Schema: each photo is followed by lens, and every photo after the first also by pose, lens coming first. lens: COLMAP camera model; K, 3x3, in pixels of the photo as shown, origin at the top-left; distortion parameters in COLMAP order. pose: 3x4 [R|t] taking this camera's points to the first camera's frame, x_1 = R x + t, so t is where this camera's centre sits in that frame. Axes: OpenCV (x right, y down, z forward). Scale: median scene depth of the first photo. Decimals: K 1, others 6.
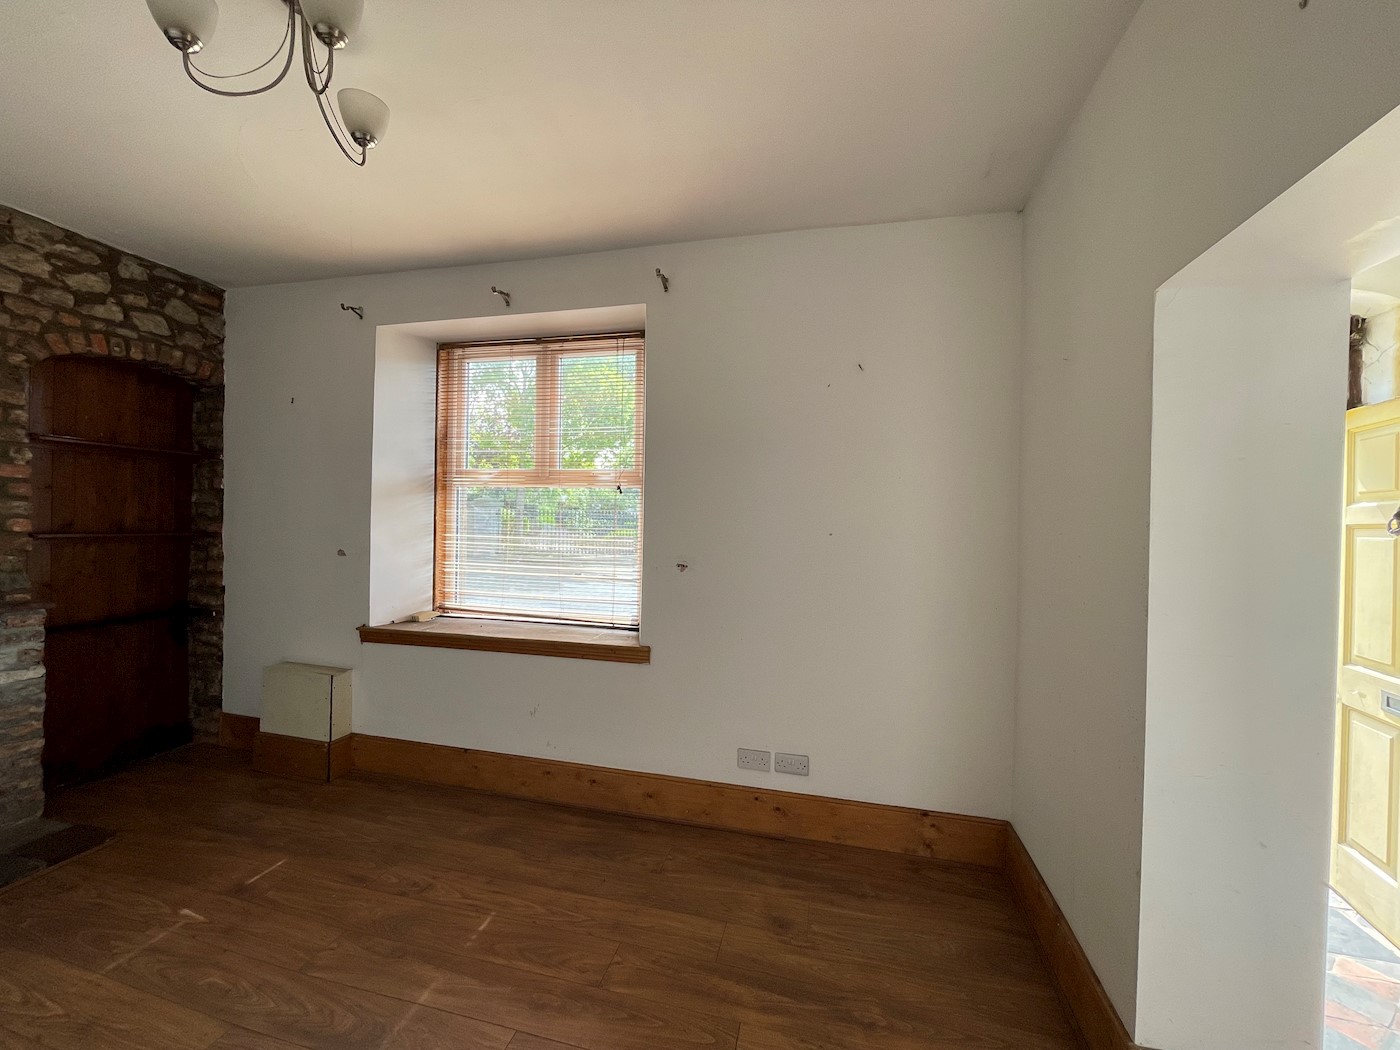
lens RADIAL K [[564.9, 0, 697.5], [0, 564.9, 525.7], [0, 0, 1]] dist [0.002108, -0.000166]
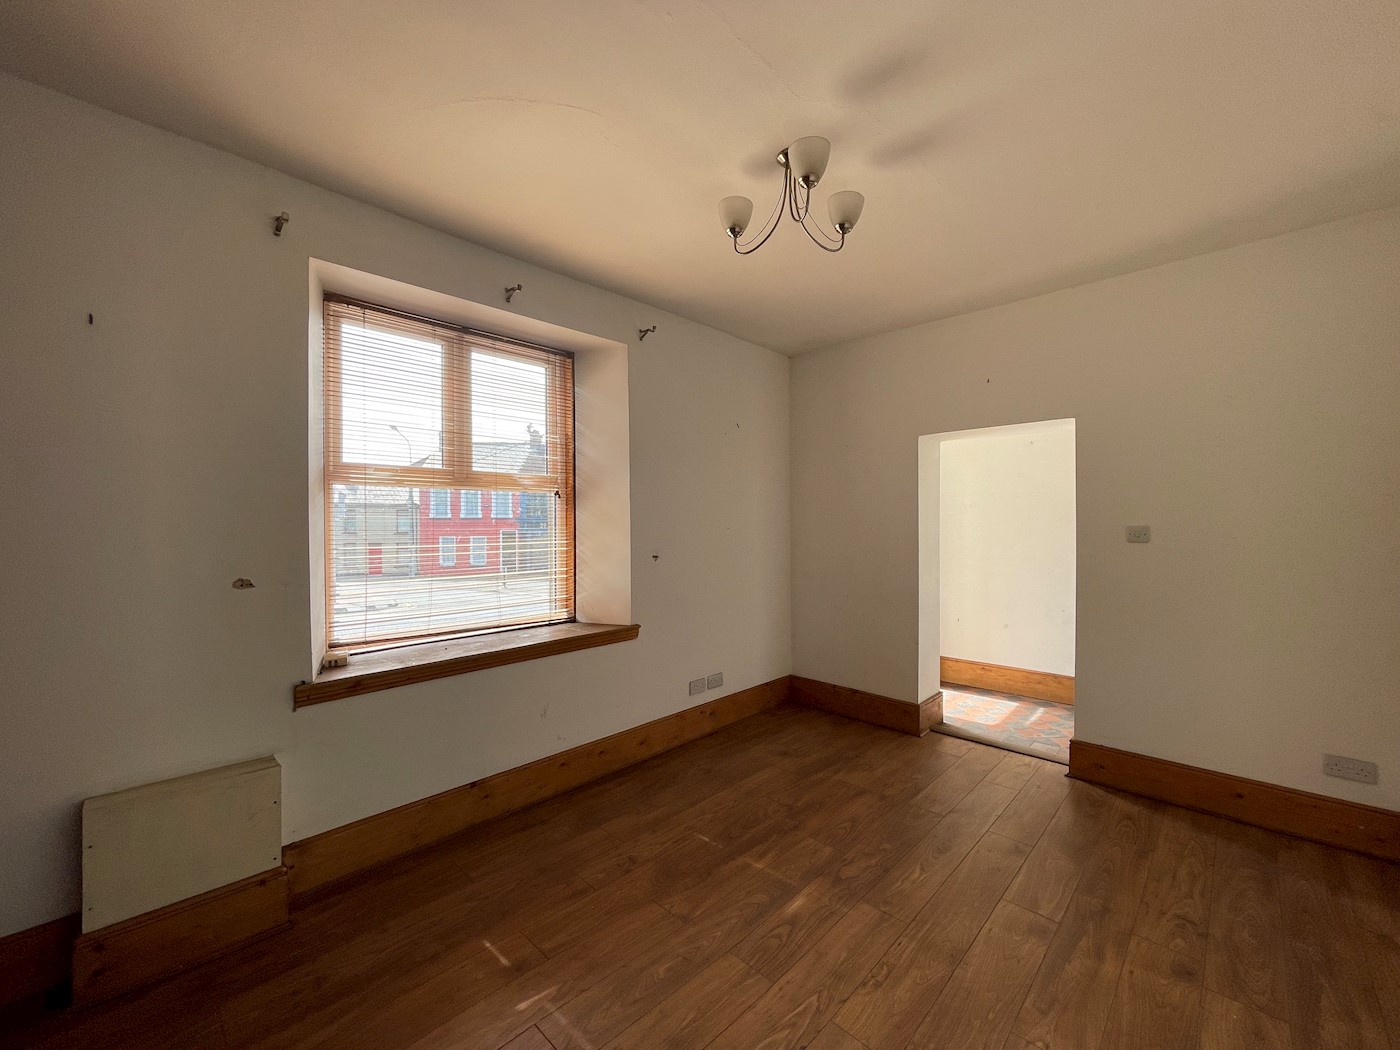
lens RADIAL K [[564.9, 0, 697.5], [0, 564.9, 525.7], [0, 0, 1]] dist [0.002108, -0.000166]
pose [[0.504297, -0.028811, 0.863049, -1.095562], [0.023775, 0.999528, 0.019475, -0.022730], [-0.863203, 0.010698, 0.504744, 0.263251]]
